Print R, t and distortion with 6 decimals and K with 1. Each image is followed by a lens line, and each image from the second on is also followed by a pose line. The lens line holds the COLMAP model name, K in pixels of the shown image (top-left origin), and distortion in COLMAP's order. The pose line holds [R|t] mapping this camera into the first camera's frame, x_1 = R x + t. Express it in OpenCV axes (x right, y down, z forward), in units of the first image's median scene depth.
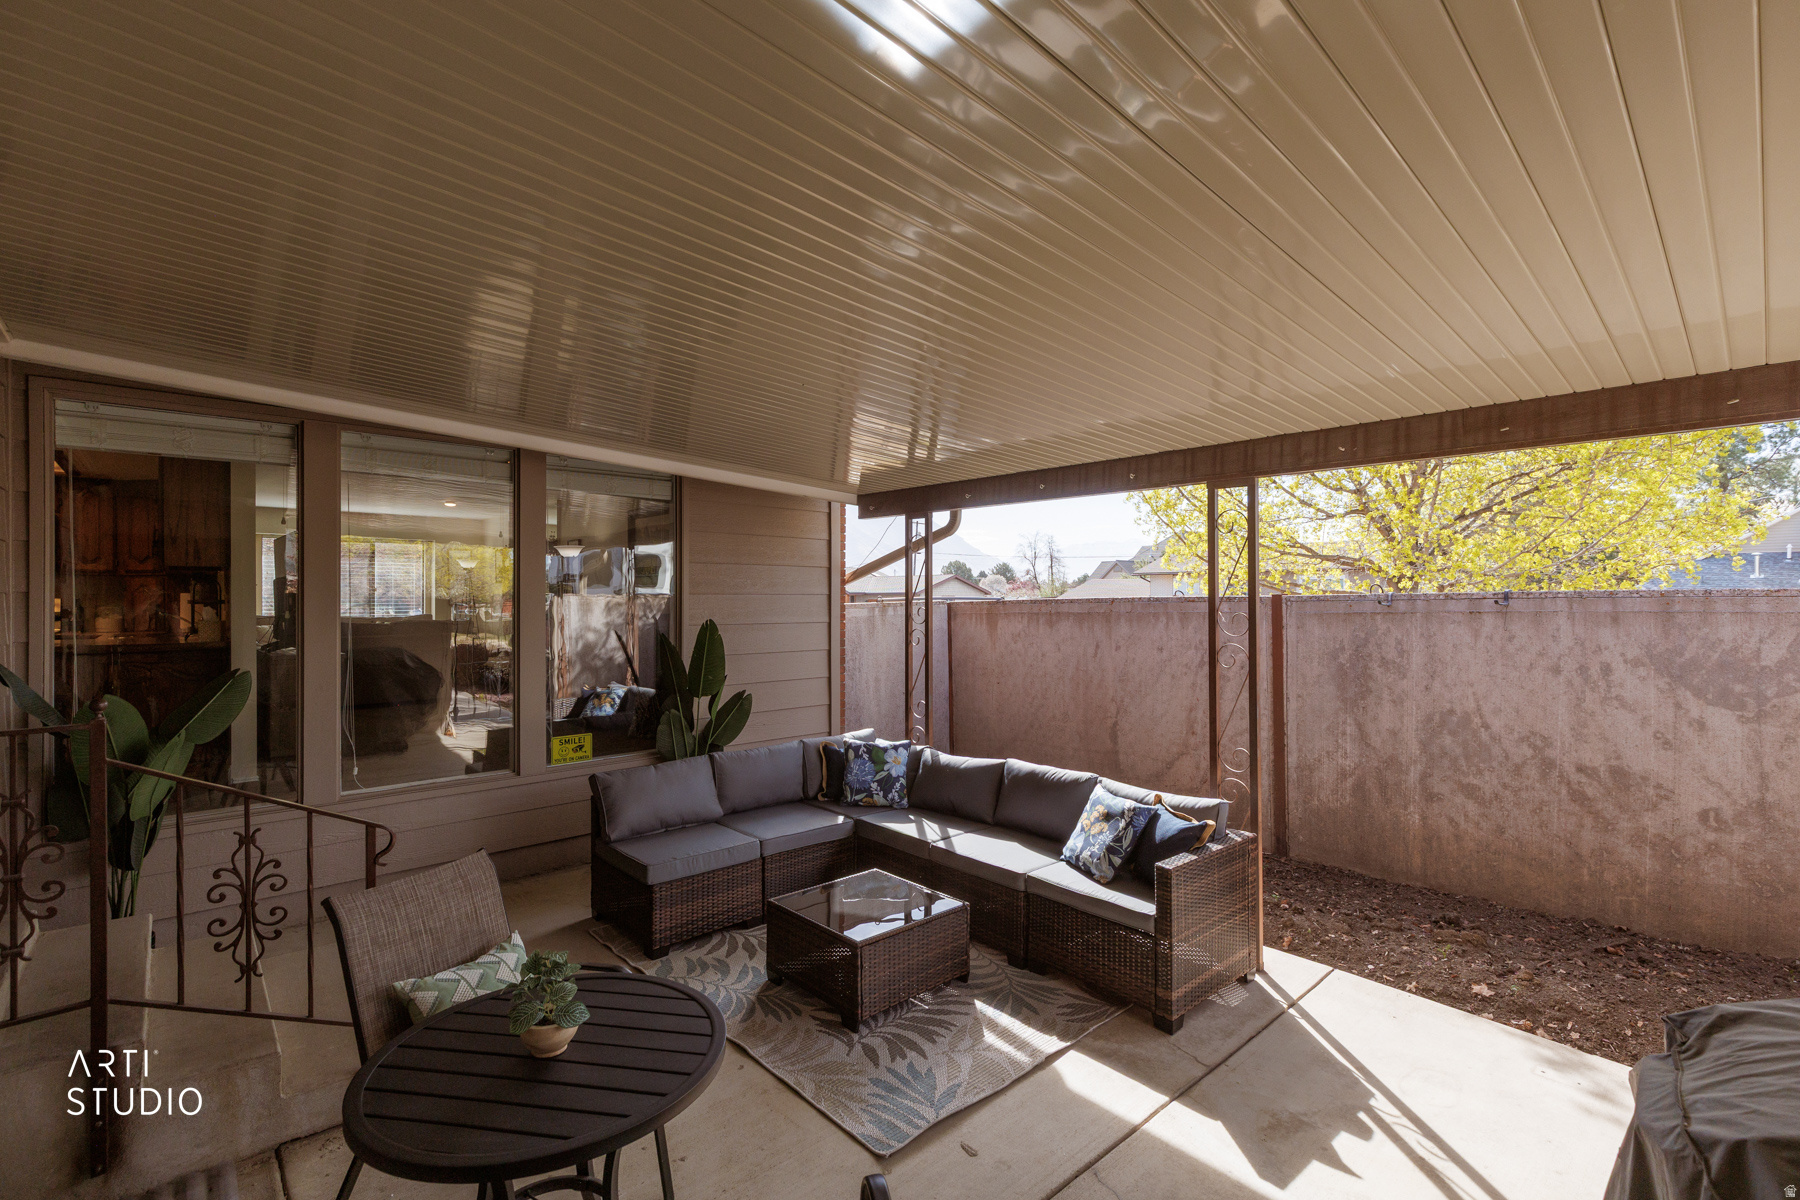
lens RADIAL K [[801.7, 0, 907.1], [0, 801.7, 598.4], [0, 0, 1]] dist [0.015622, -0.000090]
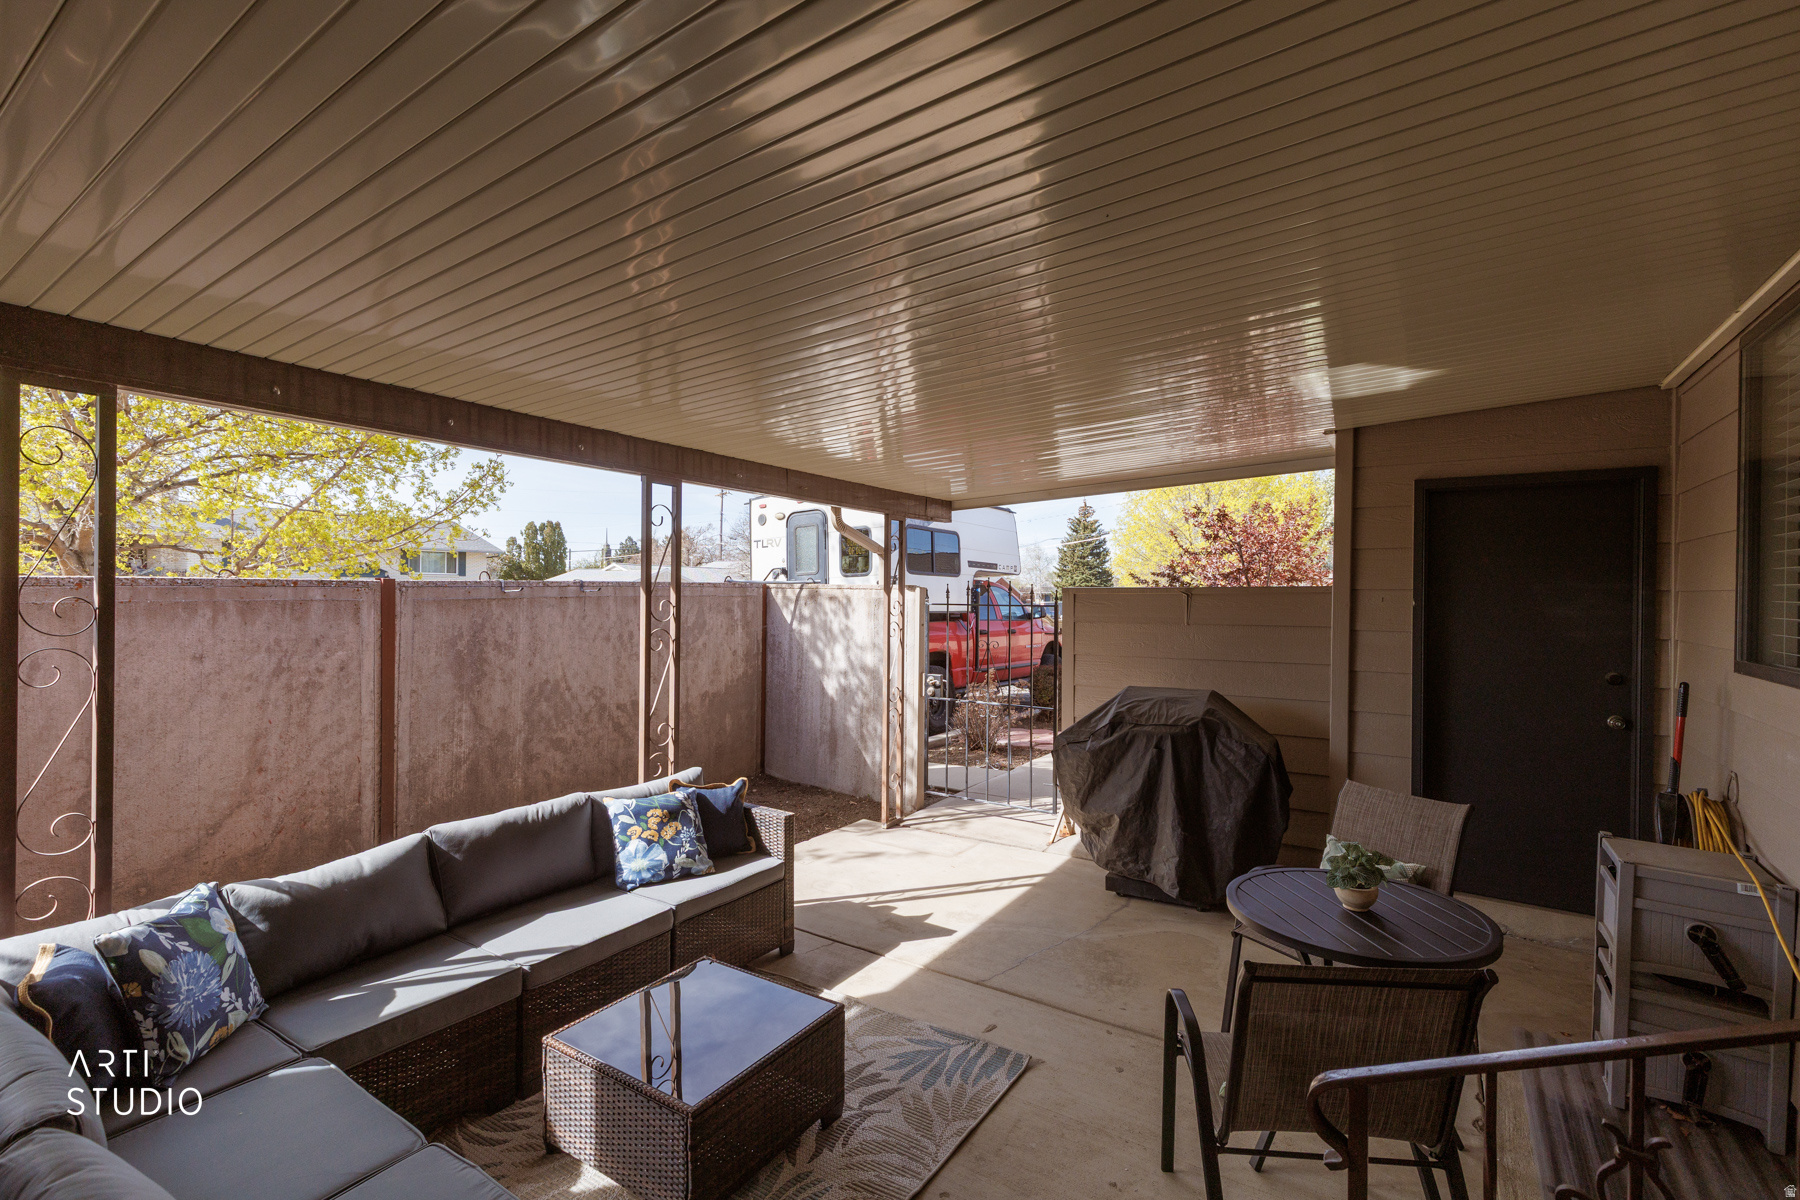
lens RADIAL K [[801.7, 0, 907.1], [0, 801.7, 598.4], [0, 0, 1]] dist [0.015622, -0.000090]
pose [[-0.236183, -0.011620, 0.971639, -0.584088], [-0.014408, 0.999860, 0.008455, 0.000950], [-0.971602, -0.012002, -0.236318, 0.752900]]
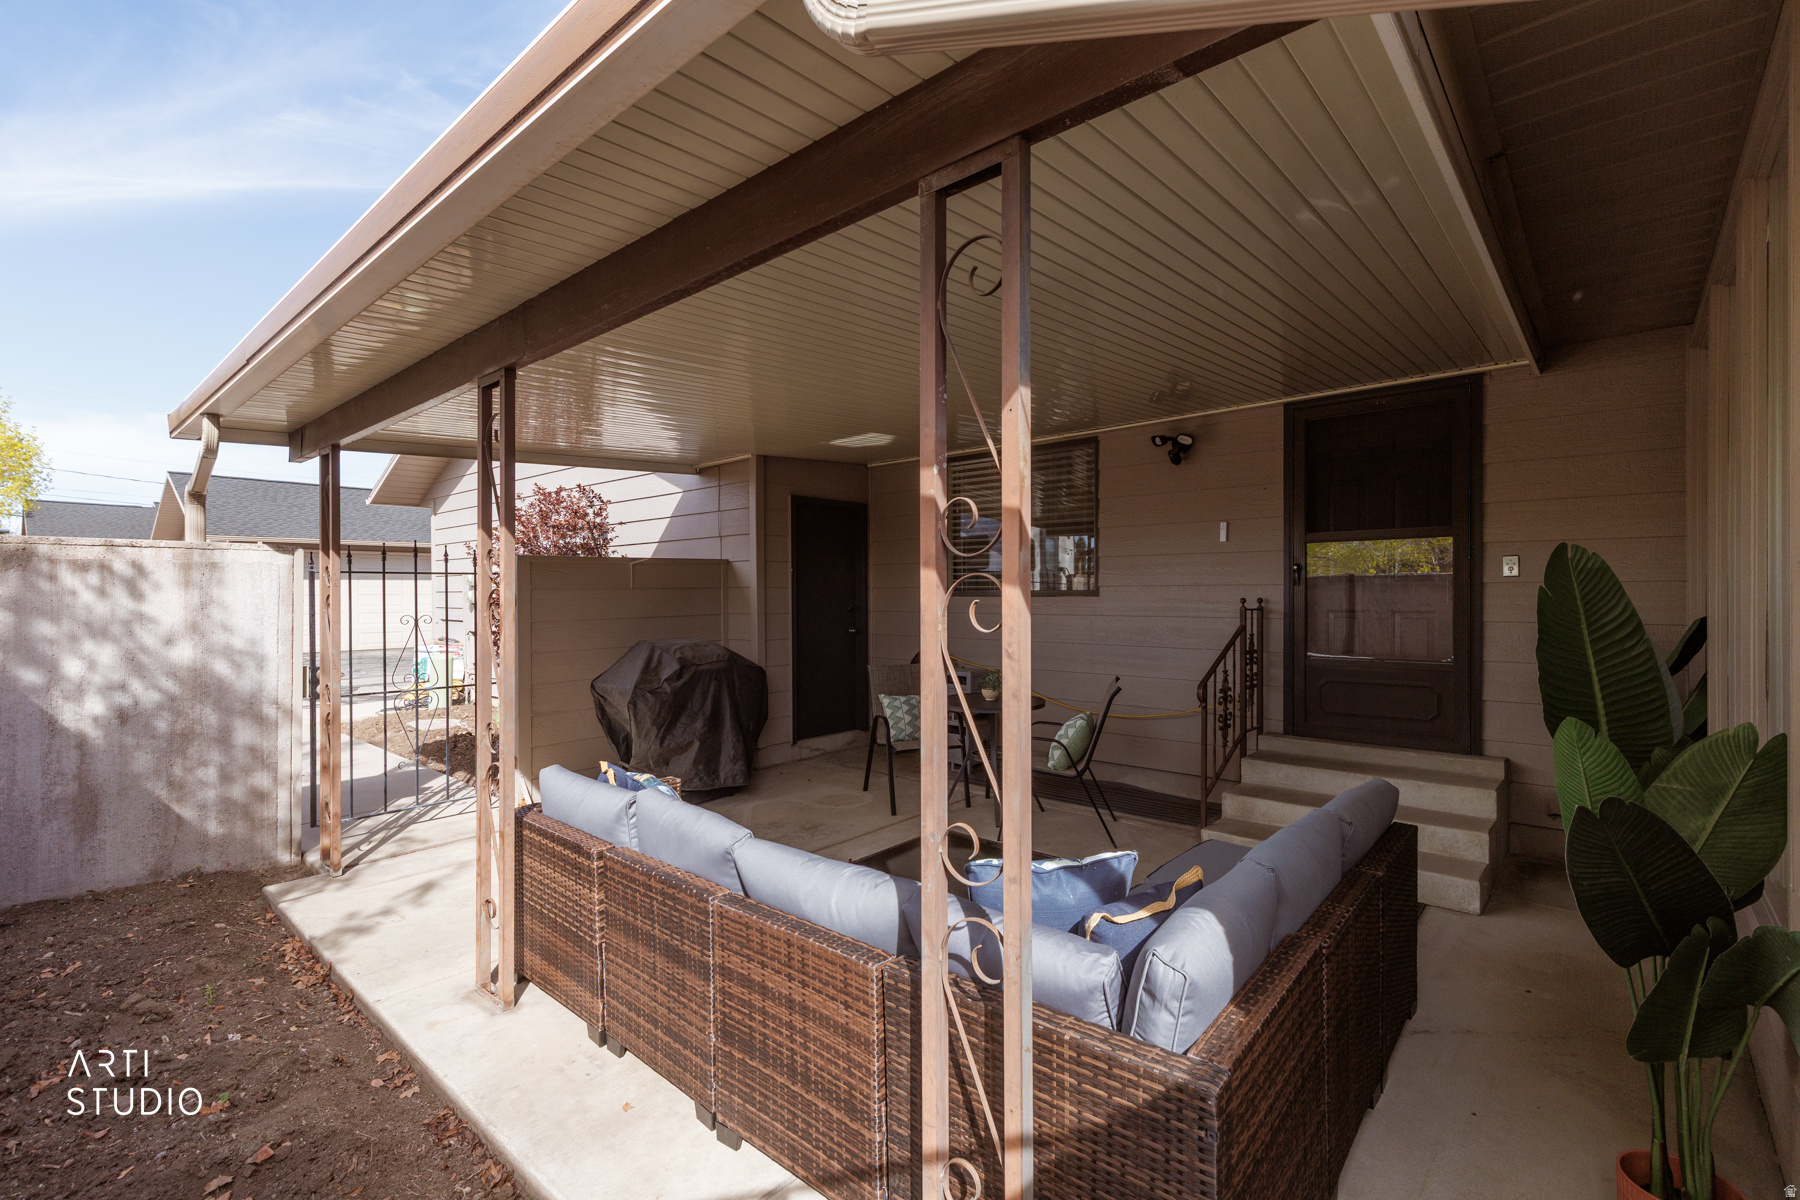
lens RADIAL K [[801.7, 0, 907.1], [0, 801.7, 598.4], [0, 0, 1]] dist [0.015622, -0.000090]
pose [[-0.994968, 0.001047, -0.100187, 0.066776], [0.001252, 0.999997, -0.001980, 0.054178], [0.100185, -0.002096, -0.994967, 1.456402]]
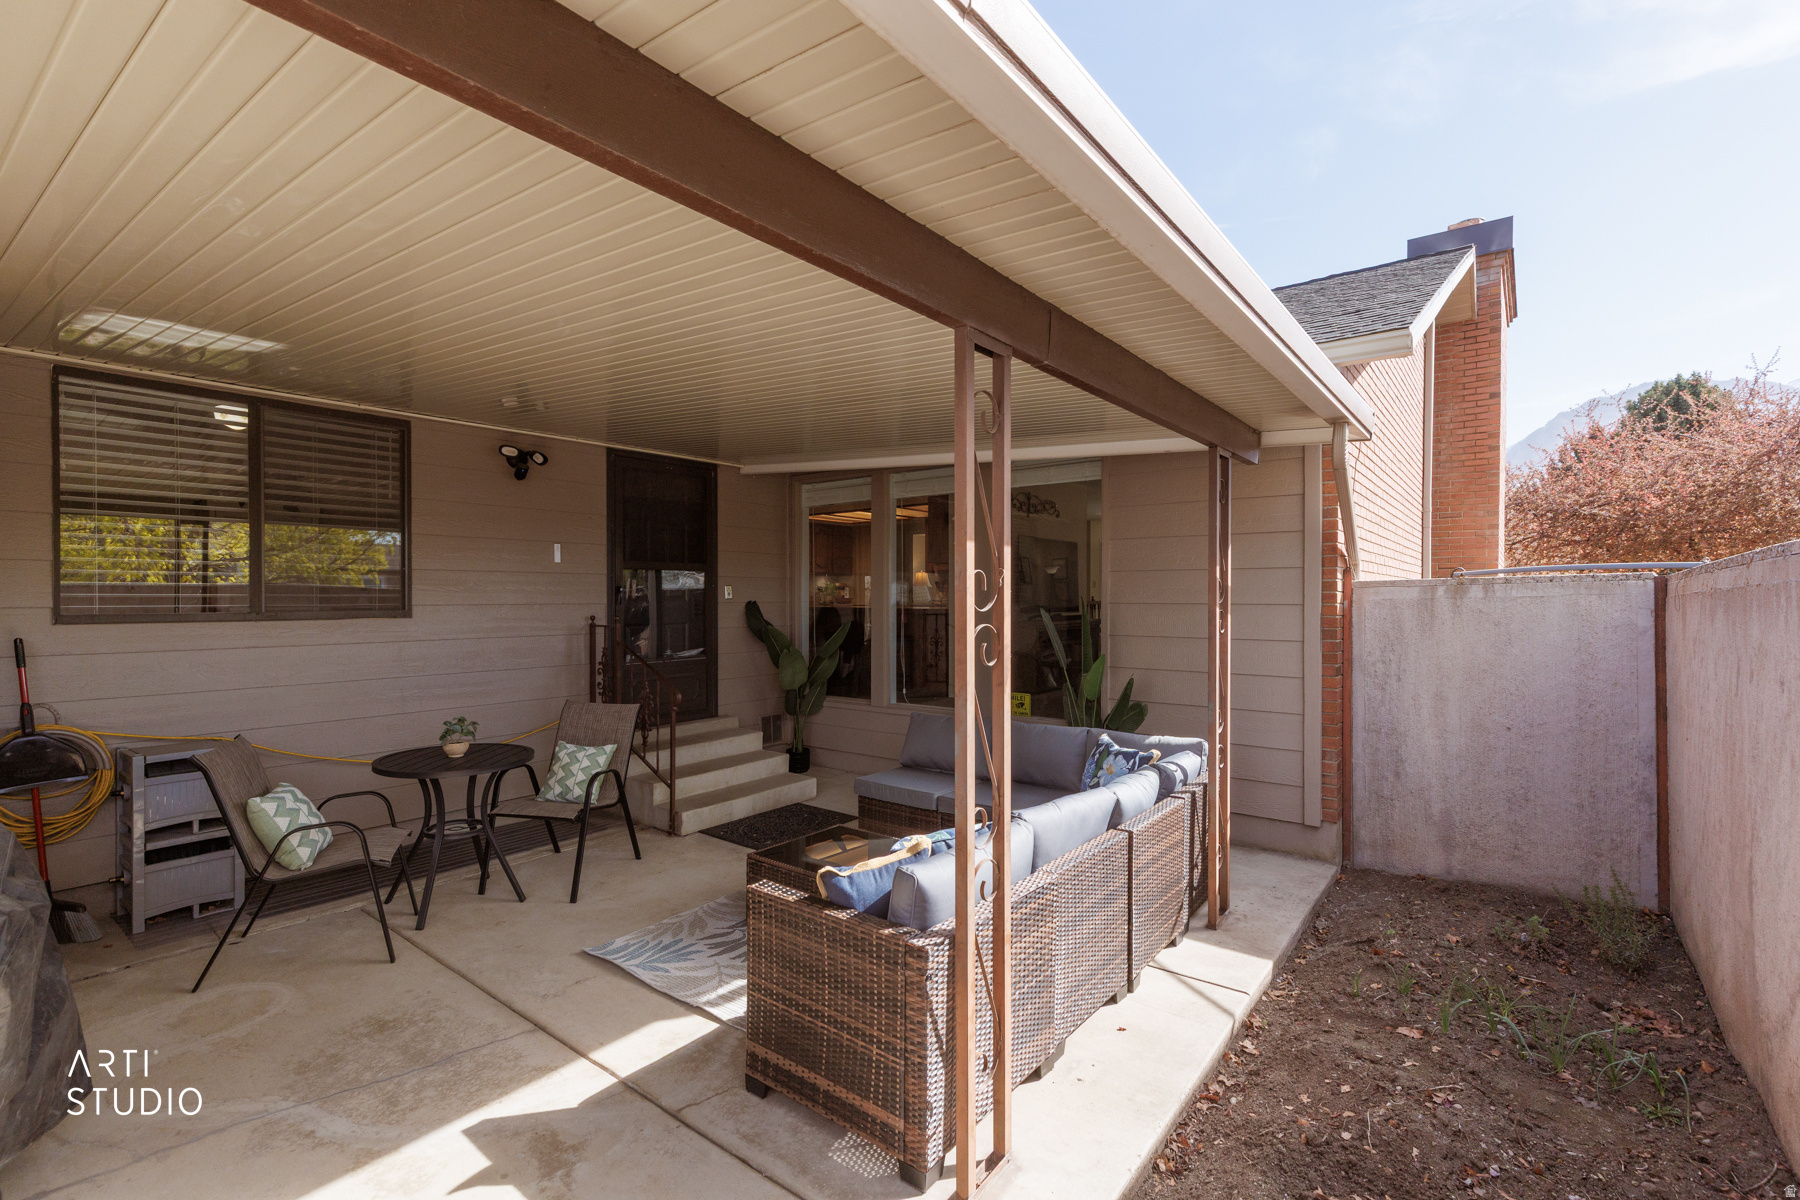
lens RADIAL K [[819.6, 0, 900.0], [0, 819.6, 600.0], [0, 0, 1]] dist [0.072154, -0.000019]
pose [[0.149707, 0.007222, -0.988704, 0.805514], [0.008243, 0.999929, 0.008552, 0.021814], [0.988696, -0.009430, 0.149637, 0.691745]]
